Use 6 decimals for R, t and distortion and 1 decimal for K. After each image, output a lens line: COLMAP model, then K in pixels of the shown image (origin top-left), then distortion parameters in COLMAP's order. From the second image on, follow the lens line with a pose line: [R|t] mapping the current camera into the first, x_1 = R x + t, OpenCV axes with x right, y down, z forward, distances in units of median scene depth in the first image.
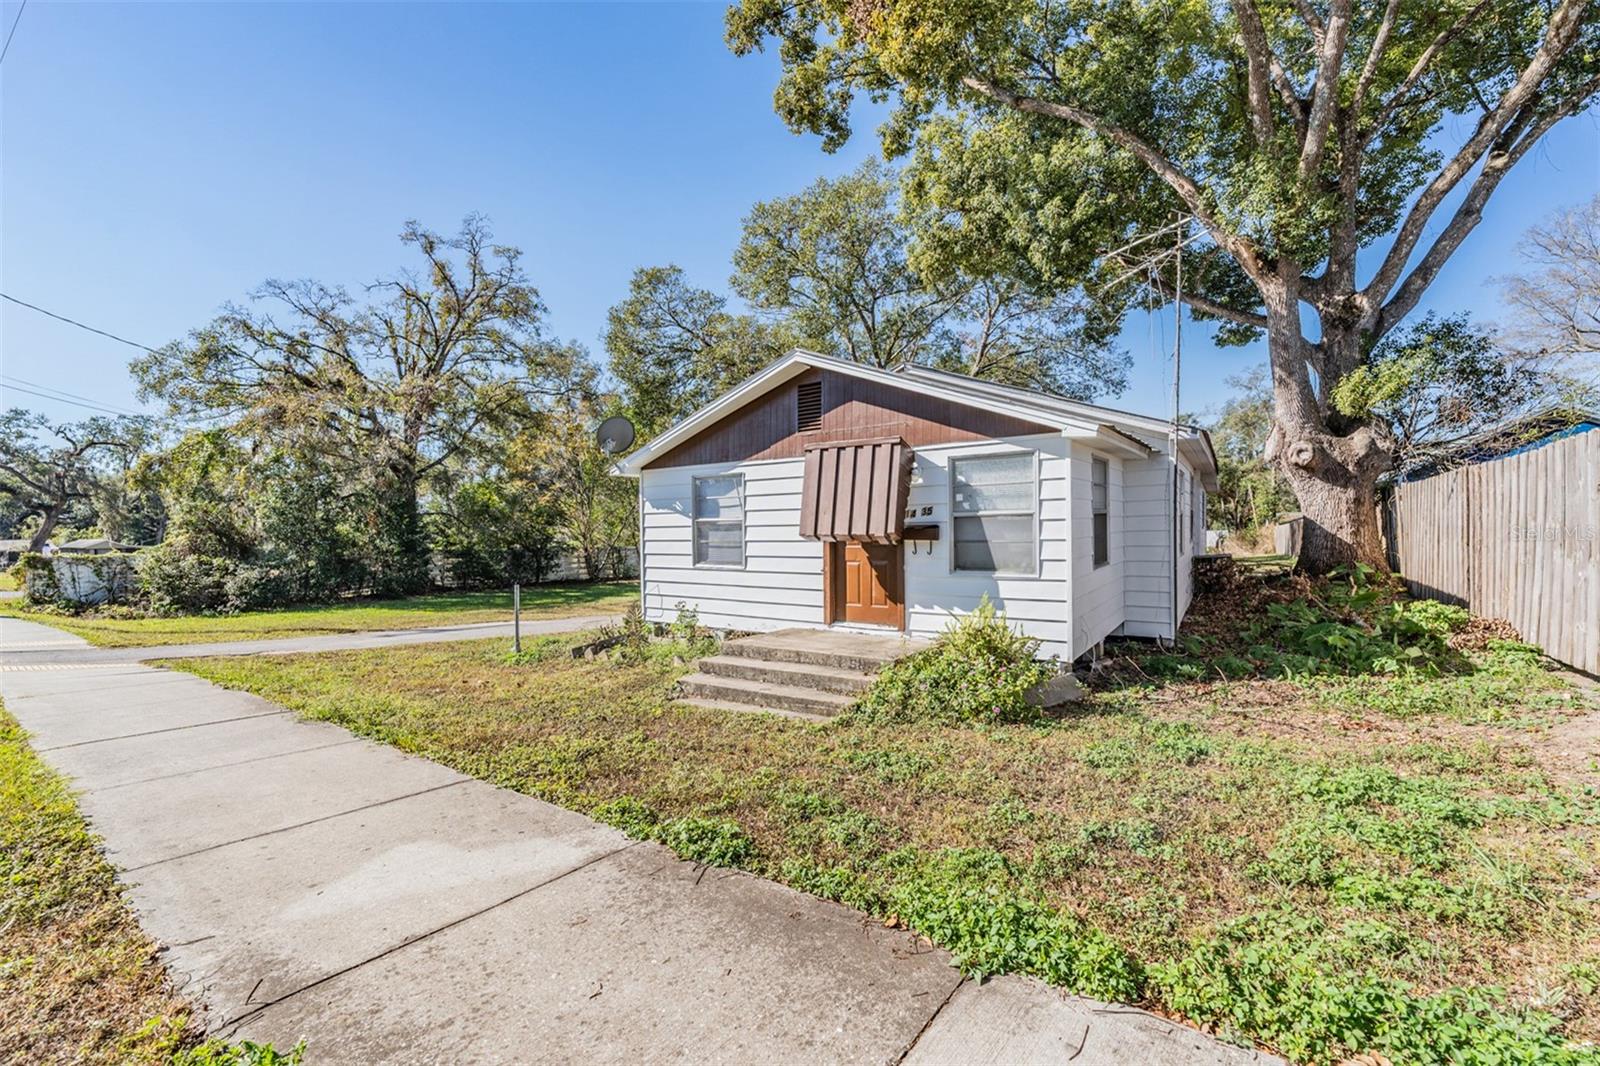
lens RADIAL K [[648.9, 0, 792.5], [0, 648.9, 524.9], [0, 0, 1]] dist [-0.001459, 0.000338]
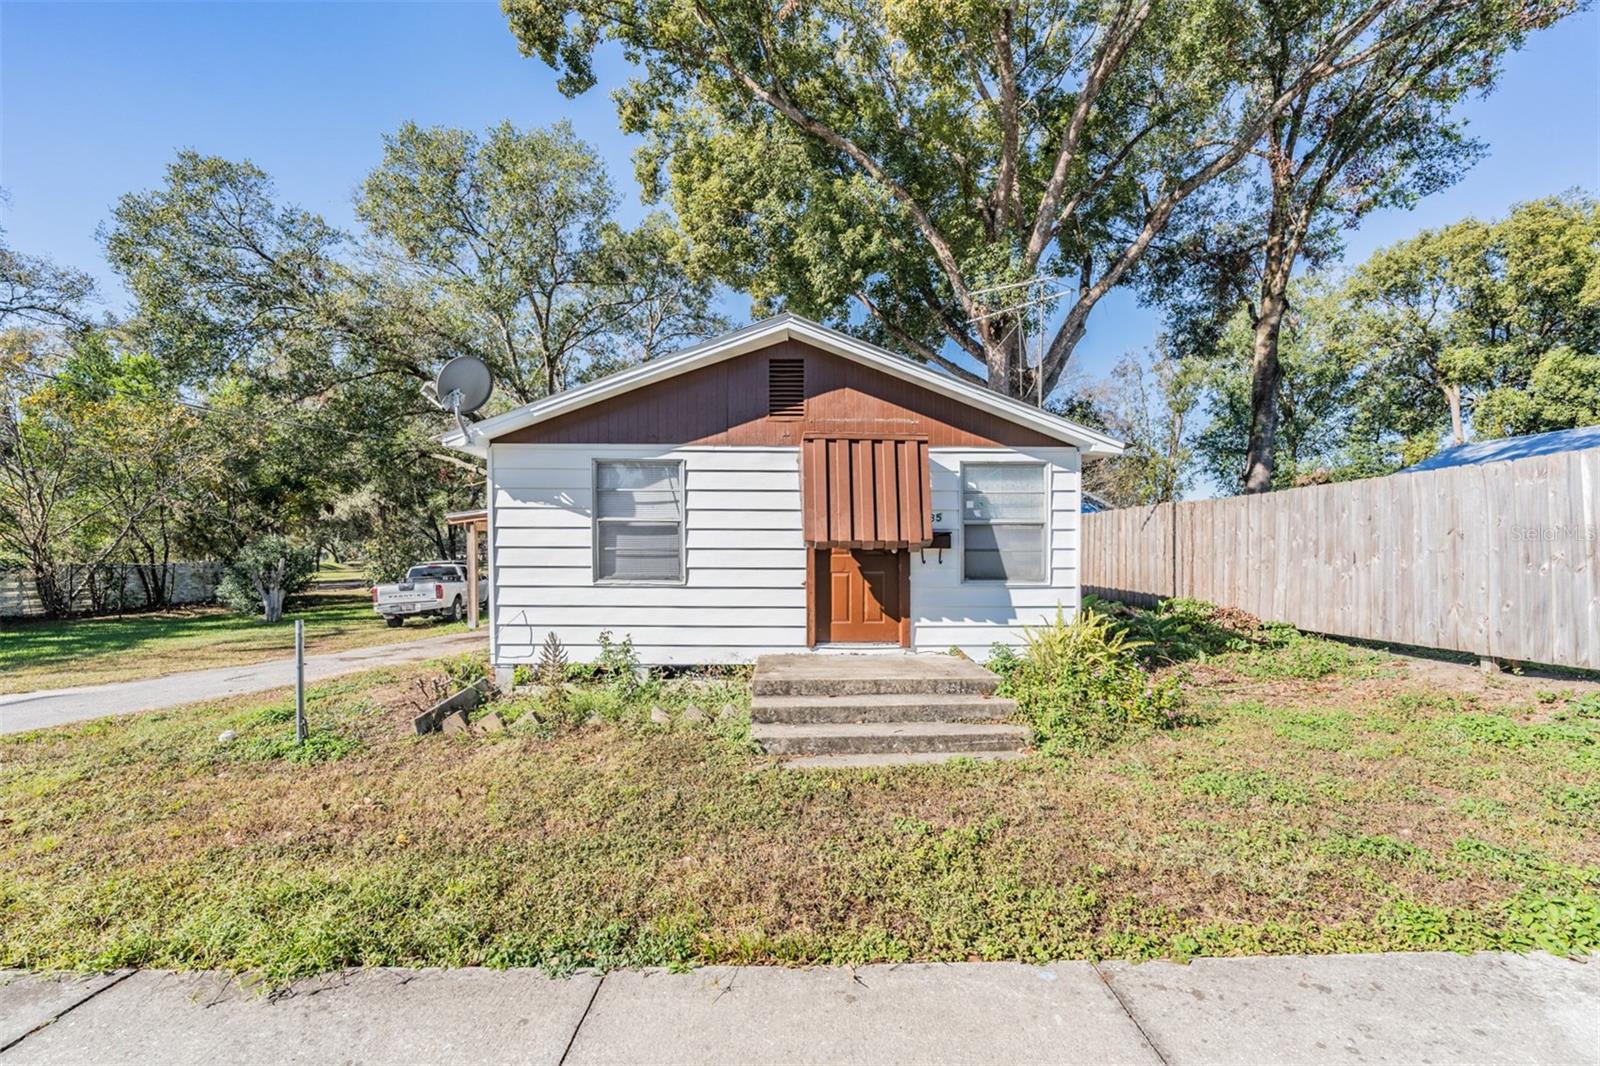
lens RADIAL K [[648.9, 0, 782.2], [0, 648.9, 552.8], [0, 0, 1]] dist [-0.001459, 0.000338]
pose [[0.813879, 0.010962, 0.580932, -0.471798], [-0.018598, 0.999801, 0.007190, 0.024511], [-0.580737, -0.016656, 0.813921, 0.335011]]
